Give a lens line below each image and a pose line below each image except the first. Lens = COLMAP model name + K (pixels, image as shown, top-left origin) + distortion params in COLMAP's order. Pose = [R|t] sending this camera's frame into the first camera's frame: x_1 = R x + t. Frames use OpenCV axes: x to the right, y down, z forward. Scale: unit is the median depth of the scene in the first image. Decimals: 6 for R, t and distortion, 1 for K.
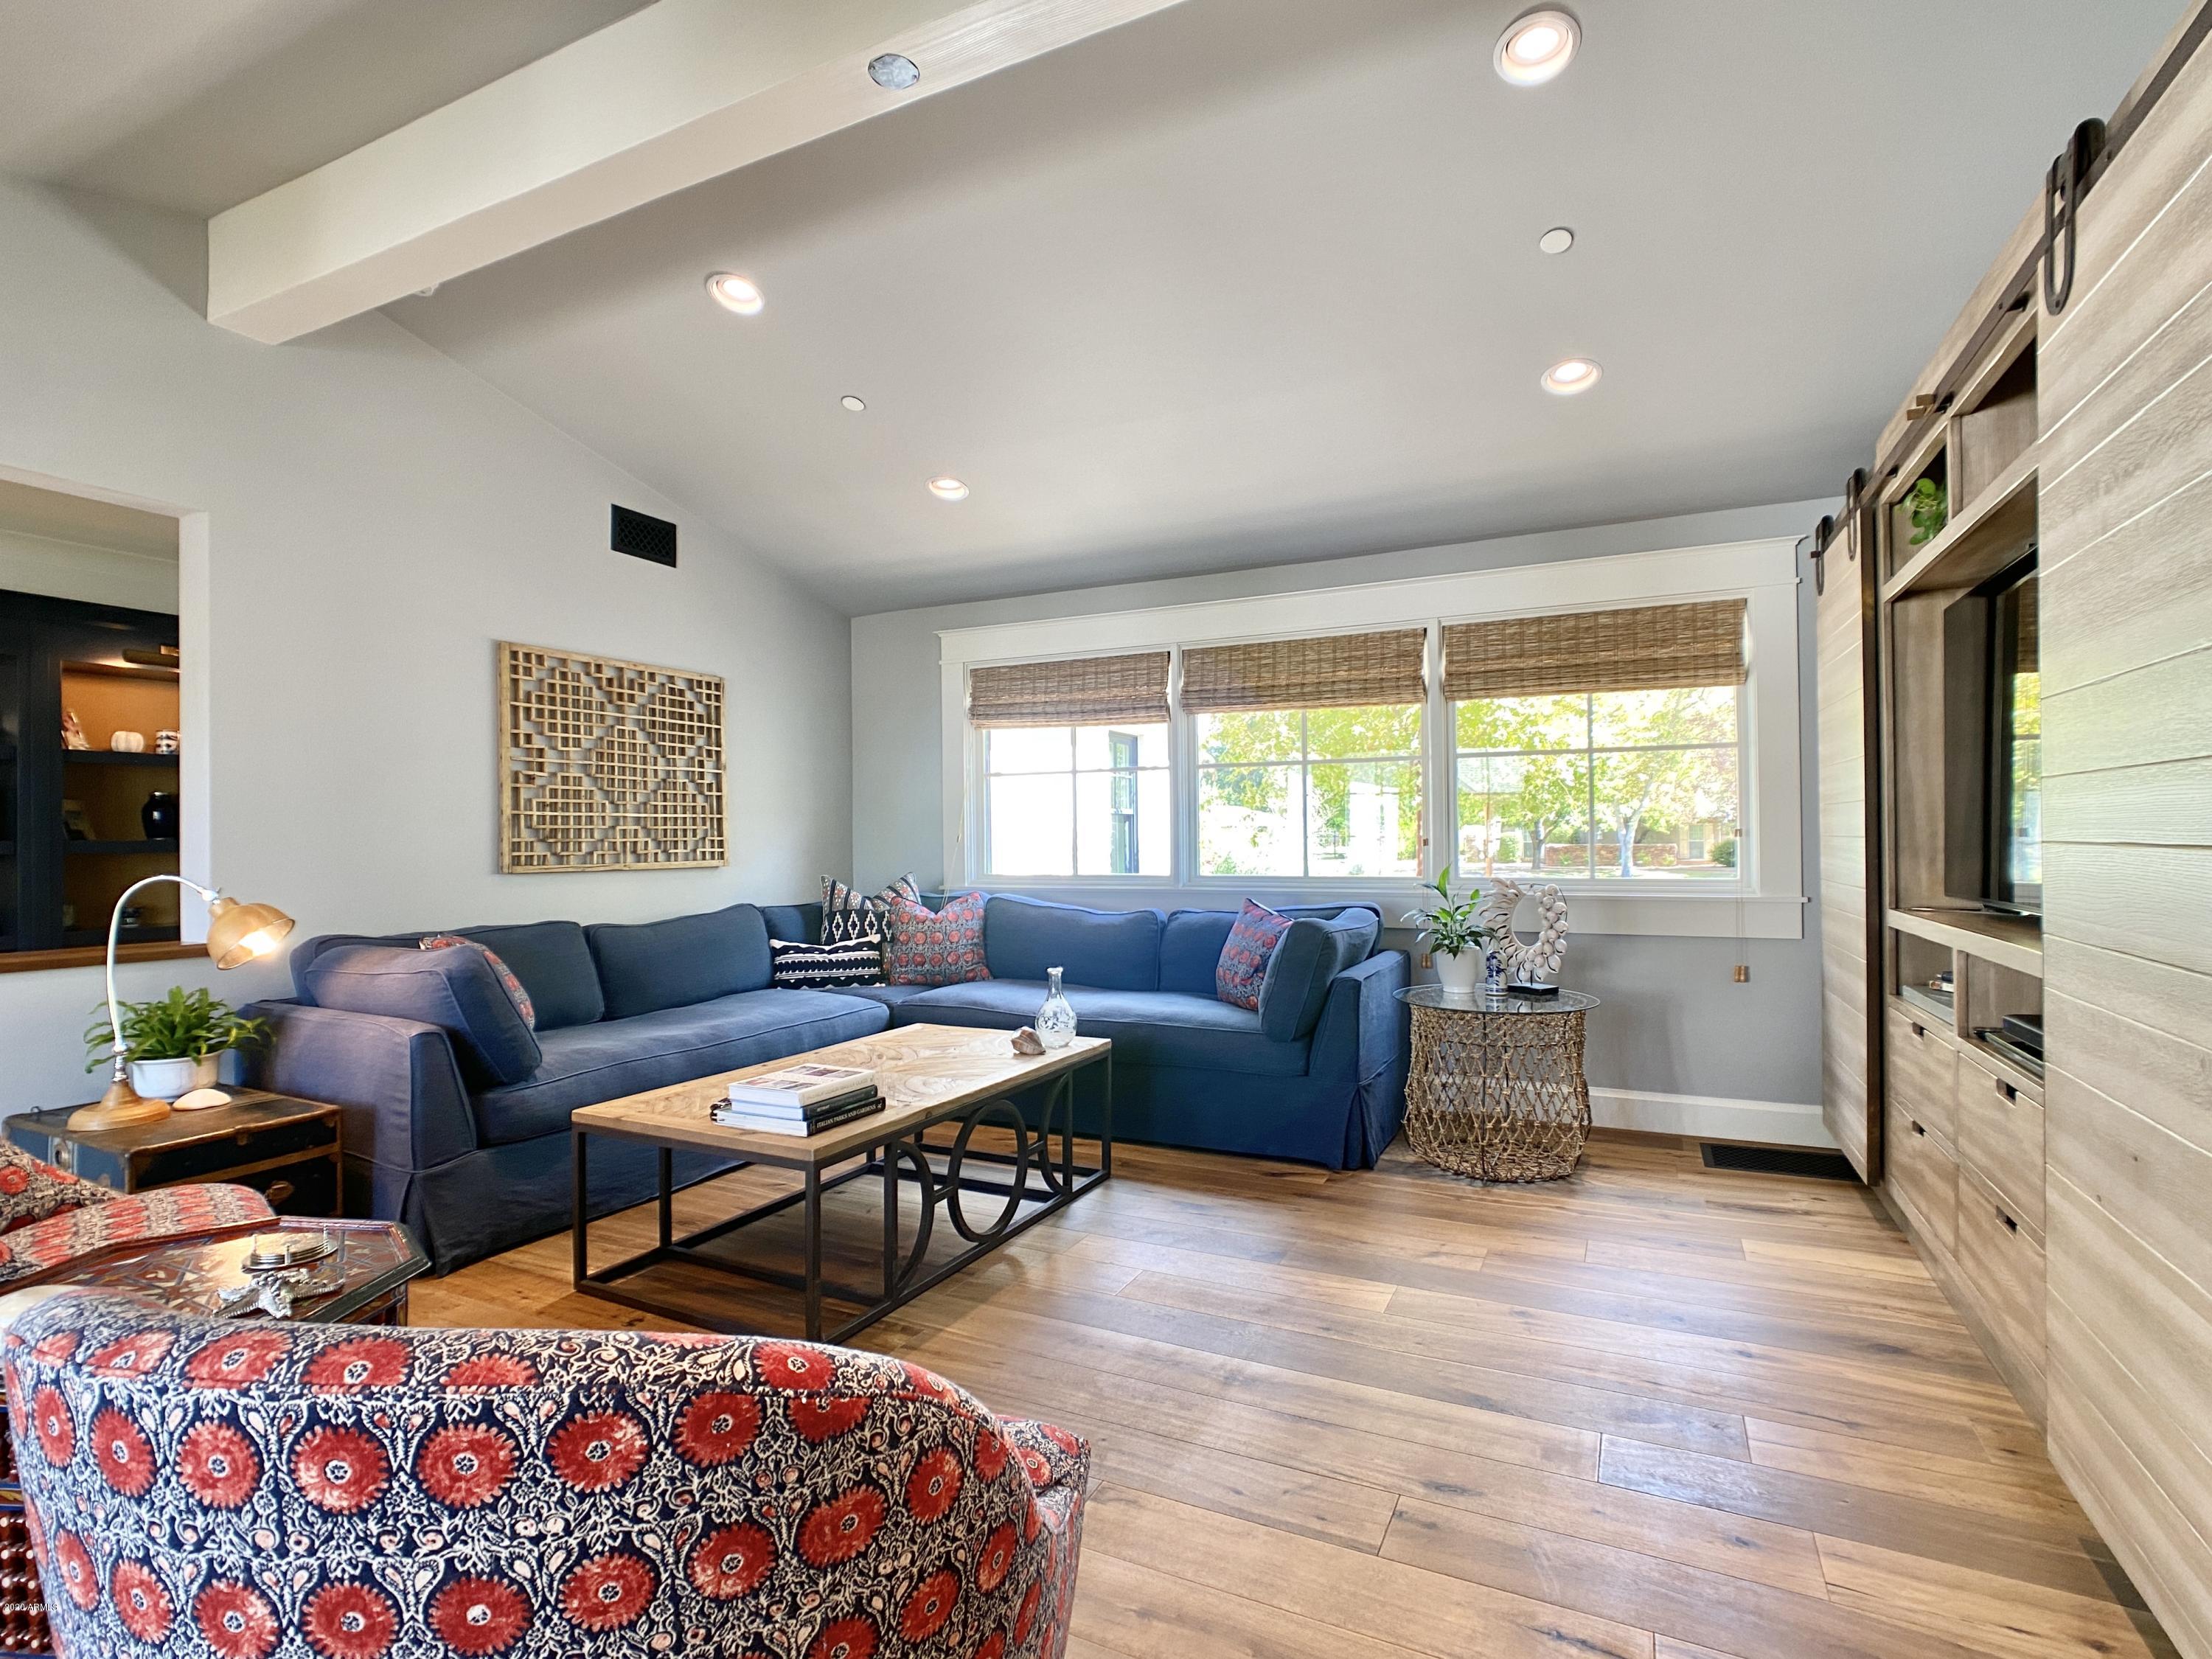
lens RADIAL K [[1091.8, 0, 1110.4], [0, 1091.8, 832.9], [0, 0, 1]] dist [-0.028942, 0.011101]
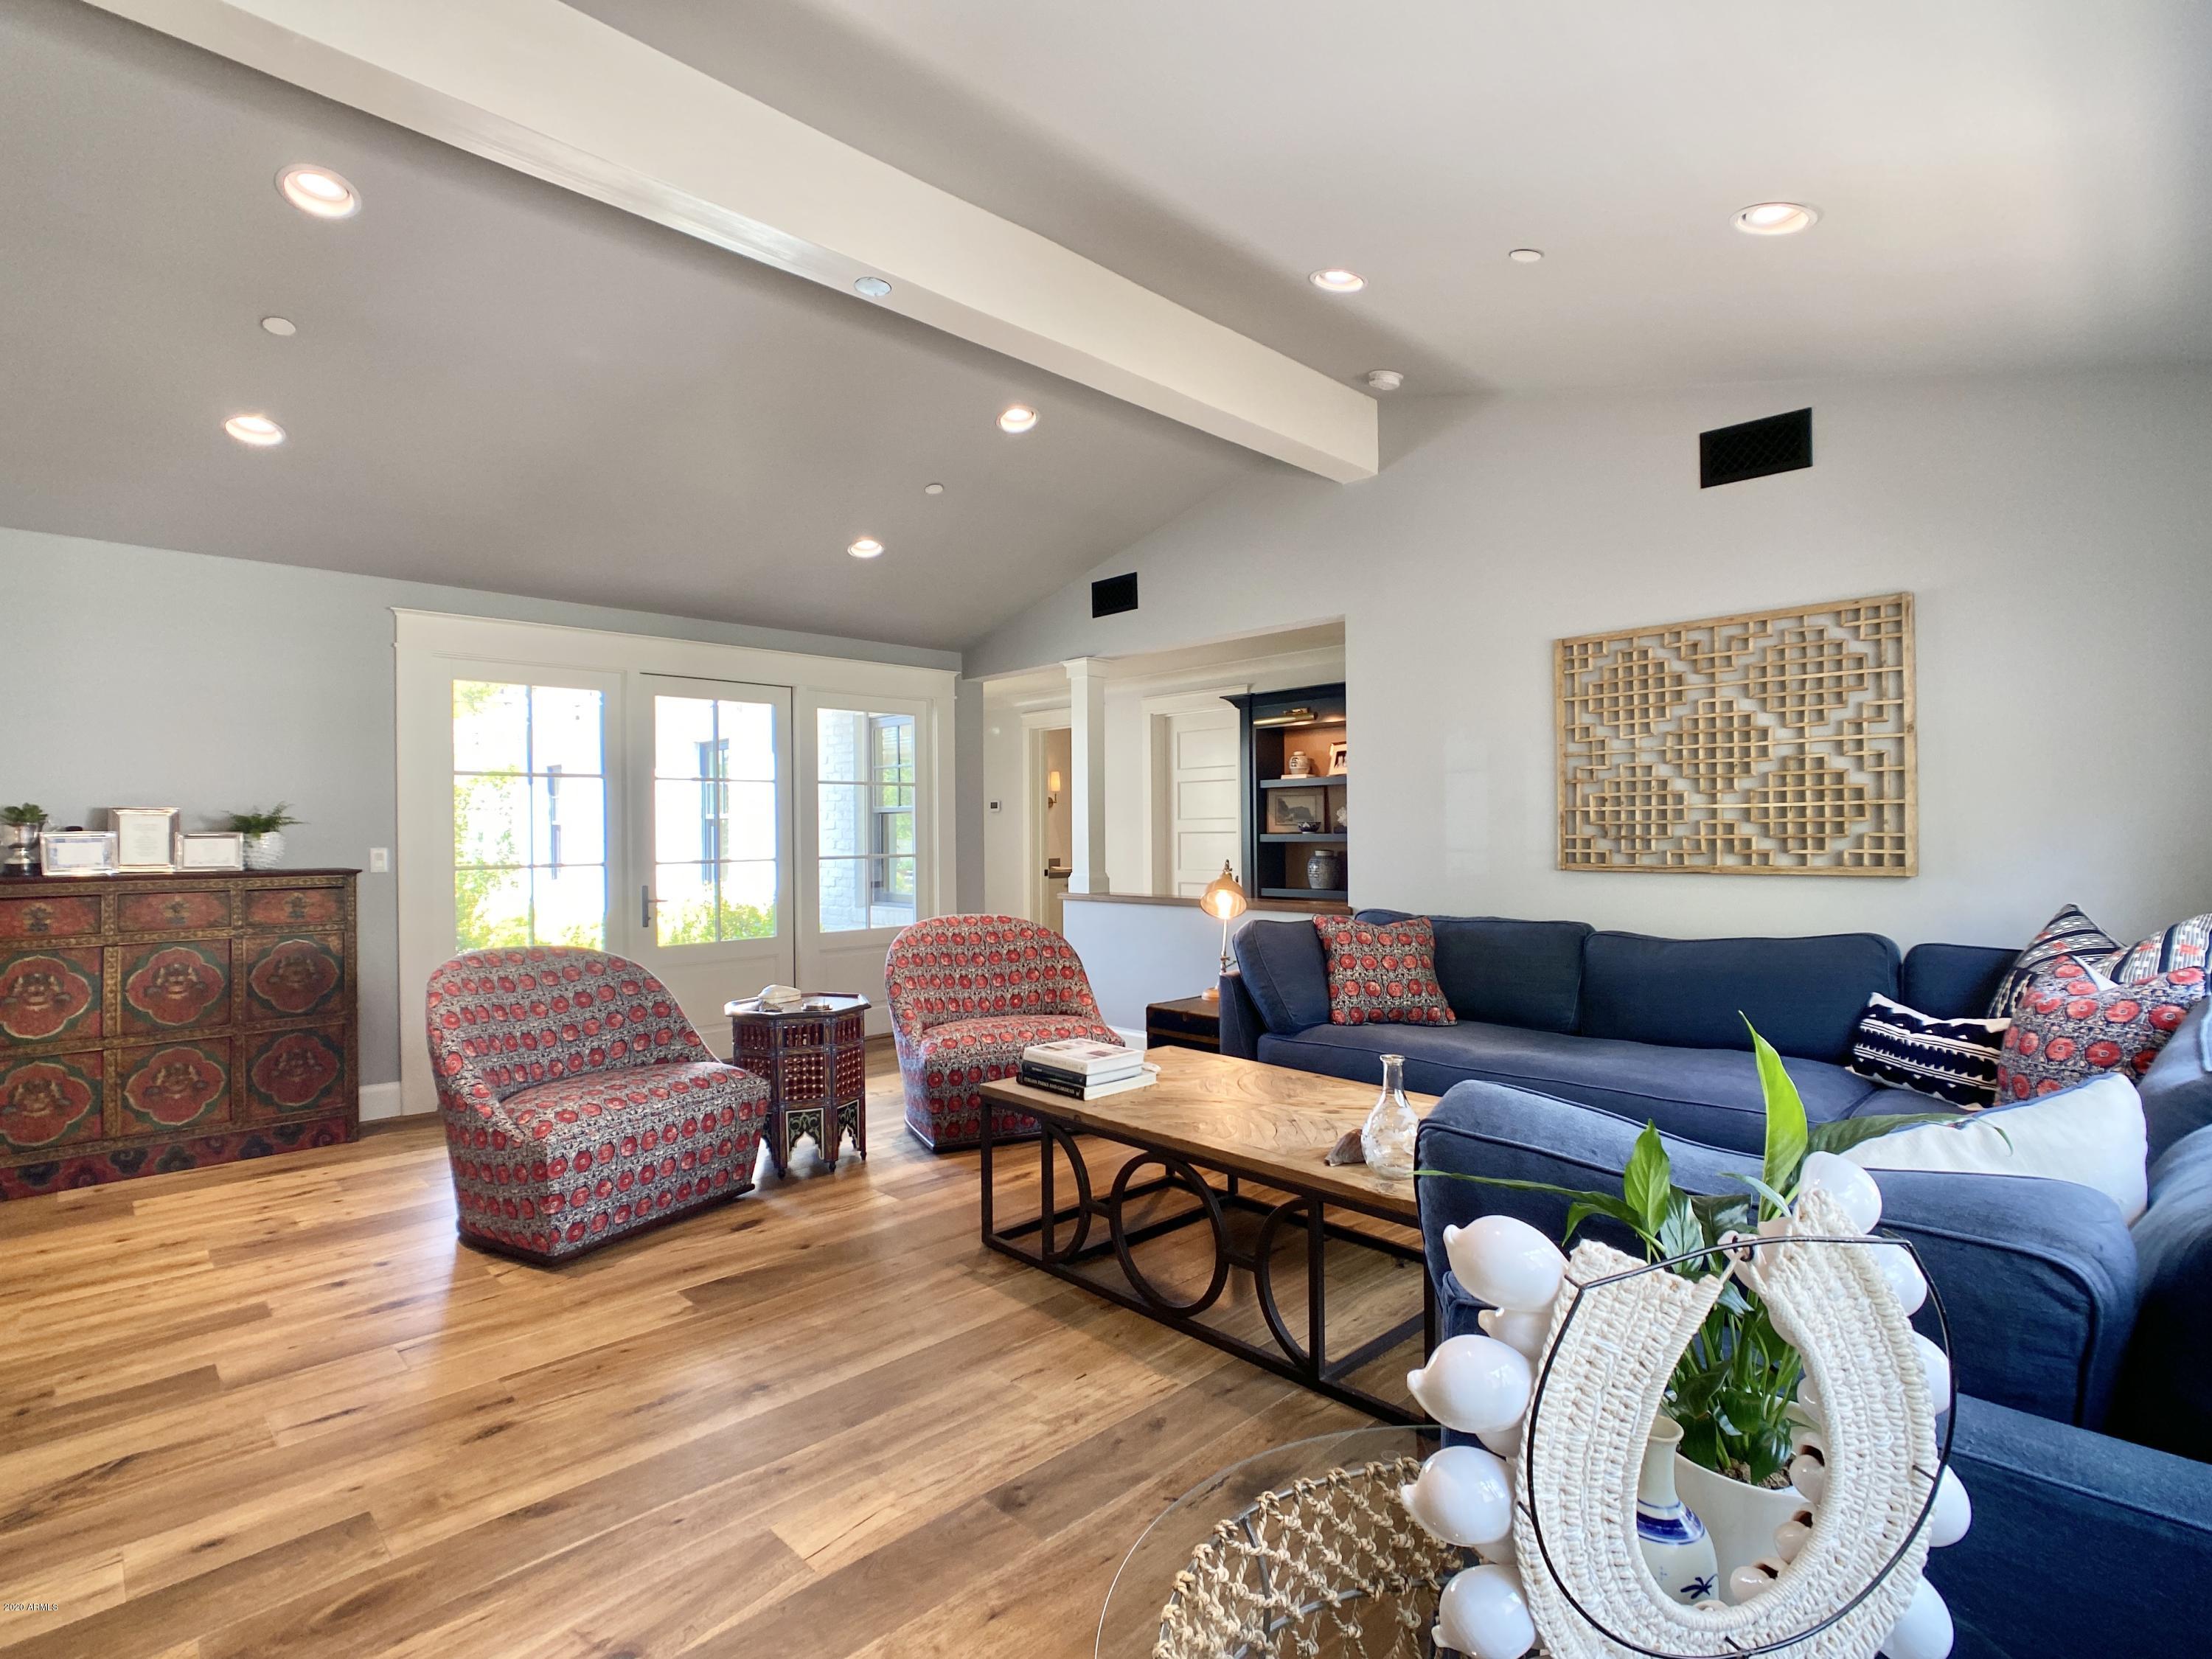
lens RADIAL K [[1091.8, 0, 1114.1], [0, 1091.8, 824.8], [0, 0, 1]] dist [-0.028942, 0.011101]
pose [[-0.324241, -0.008355, -0.945938, 0.502802], [-0.001349, 0.999964, -0.008369, 0.005701], [0.945973, -0.001437, -0.324241, 0.905045]]
